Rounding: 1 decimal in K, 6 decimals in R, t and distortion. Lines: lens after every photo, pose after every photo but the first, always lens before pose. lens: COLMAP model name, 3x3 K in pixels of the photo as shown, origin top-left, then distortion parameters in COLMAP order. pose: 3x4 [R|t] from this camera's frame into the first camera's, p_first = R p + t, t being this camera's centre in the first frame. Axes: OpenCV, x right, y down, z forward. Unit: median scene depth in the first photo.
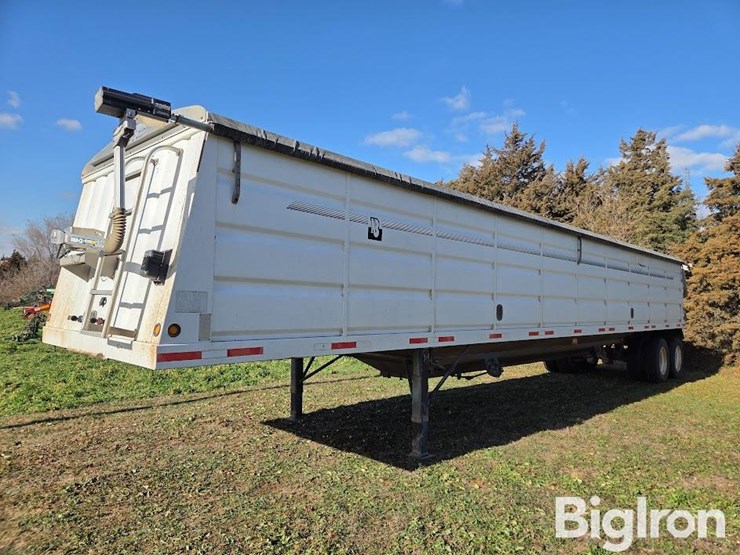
lens RADIAL K [[528.7, 0, 365.9], [0, 528.7, 296.3], [0, 0, 1]] dist [0.115954, -0.127547]
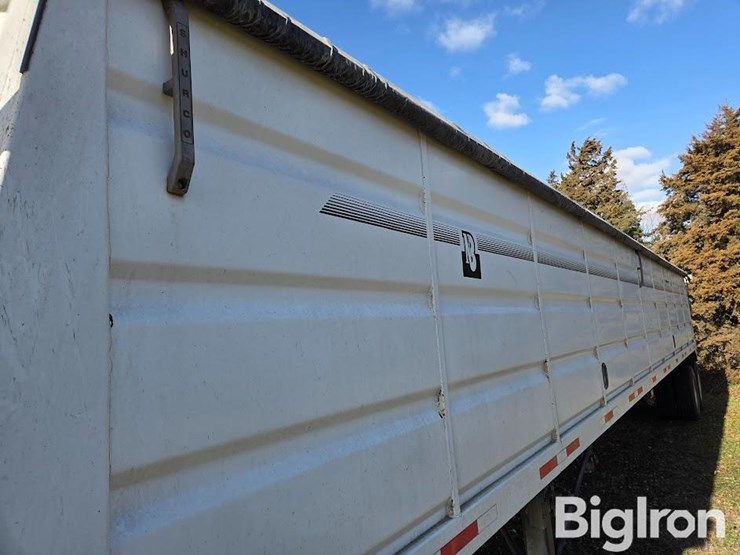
lens RADIAL K [[526.4, 0, 370.0], [0, 526.4, 277.5], [0, 0, 1]] dist [0.103421, -0.129610]
pose [[0.986014, -0.073284, 0.149686, -0.128394], [0.086858, 0.992480, -0.086251, -0.064236], [-0.142240, 0.098046, 0.984964, 0.476001]]
